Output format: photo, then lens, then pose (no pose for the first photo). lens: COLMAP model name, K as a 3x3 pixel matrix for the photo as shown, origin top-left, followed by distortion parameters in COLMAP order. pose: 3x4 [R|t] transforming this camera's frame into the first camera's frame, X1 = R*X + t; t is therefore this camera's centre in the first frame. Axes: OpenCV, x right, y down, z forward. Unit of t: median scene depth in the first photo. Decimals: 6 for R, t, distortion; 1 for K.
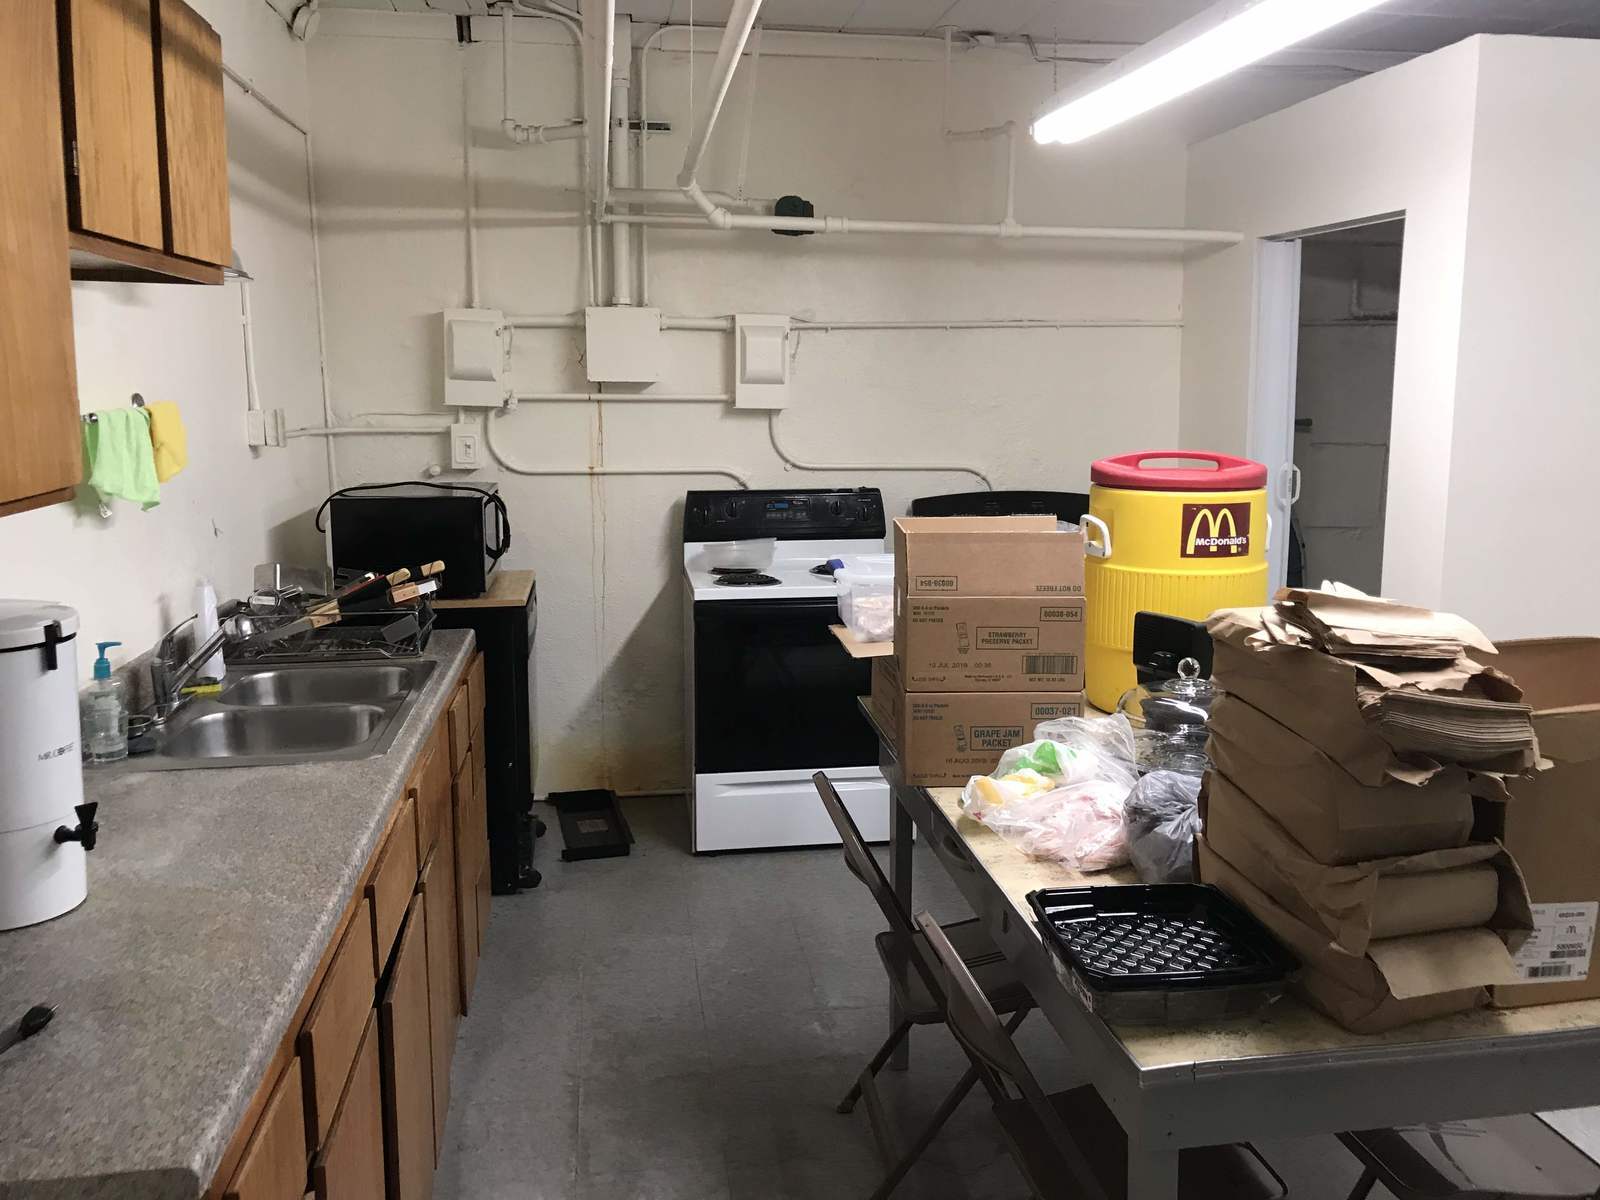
lens RADIAL K [[1334.4, 0, 800.0], [0, 1334.4, 600.0], [0, 0, 1]] dist [0.129902, -0.249784]
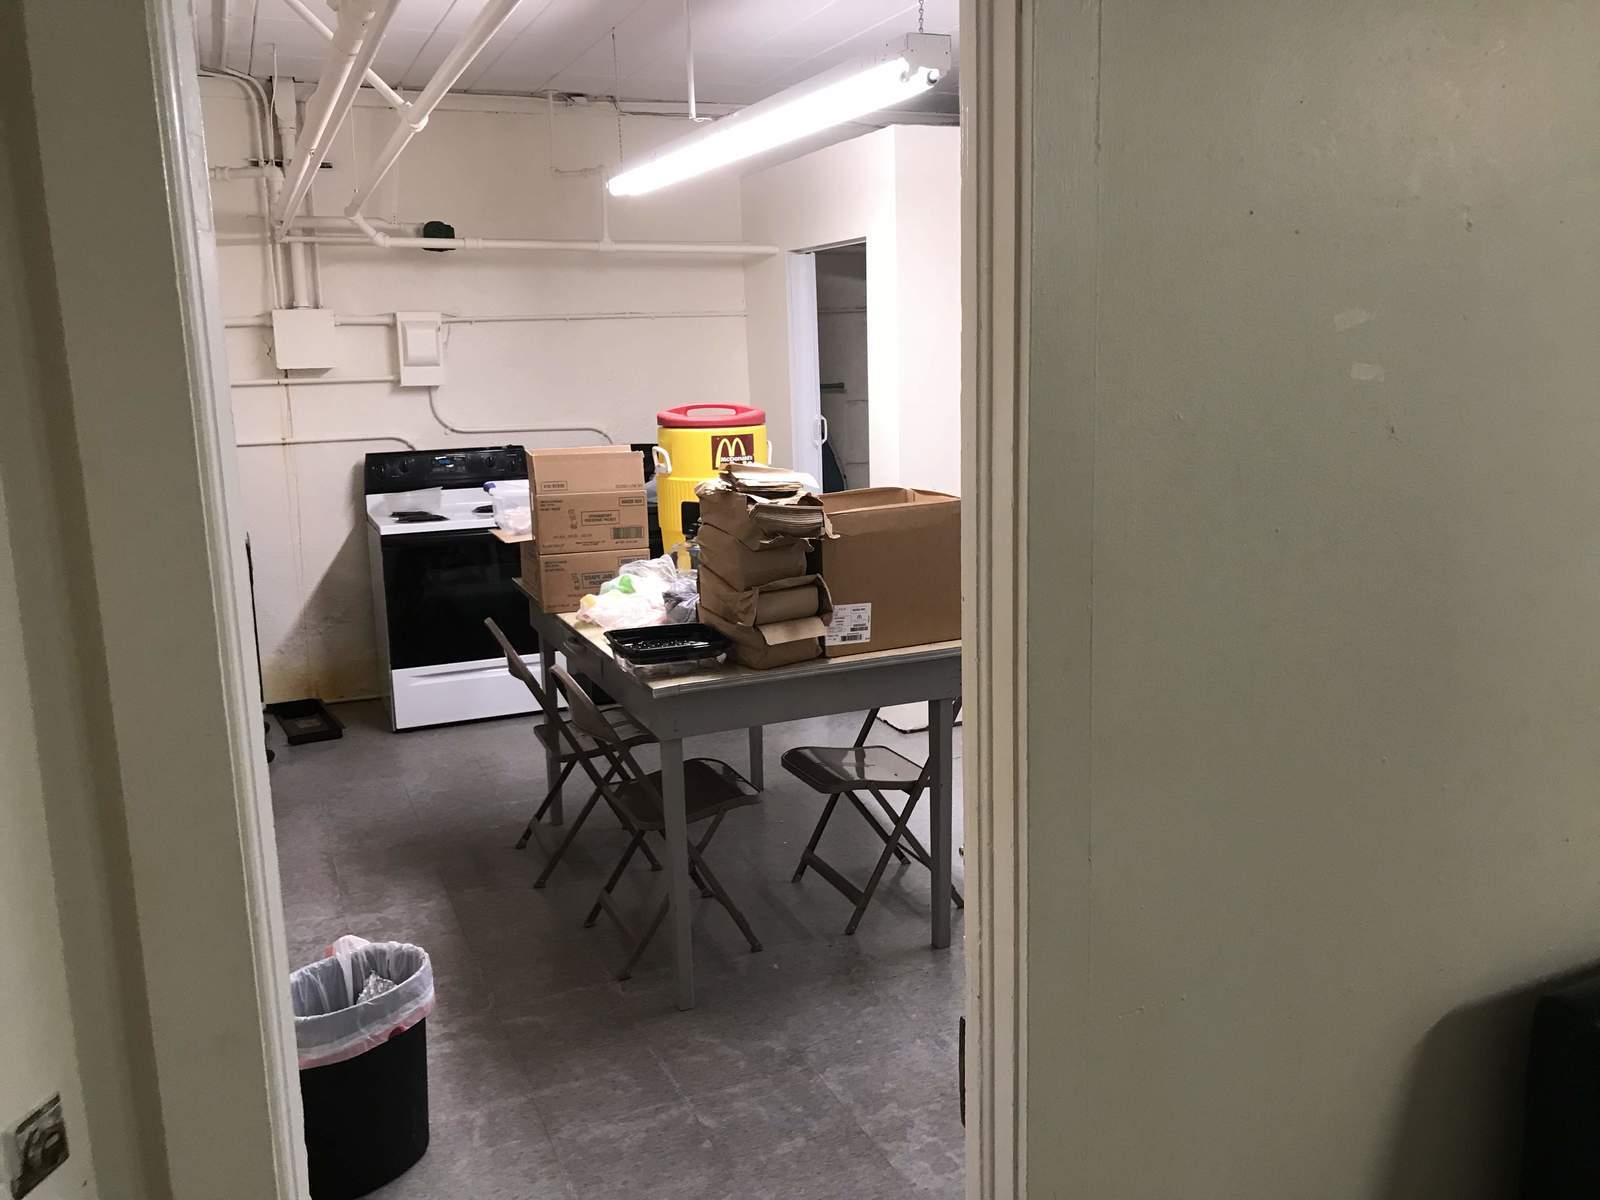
lens RADIAL K [[1383.9, 0, 800.0], [0, 1383.9, 600.0], [0, 0, 1]] dist [0.167844, -0.671777]
pose [[0.969440, -0.068902, 0.235455, -0.008650], [0.066828, 0.997623, 0.016787, 0.065950], [-0.236053, -0.000539, 0.971740, -0.400747]]
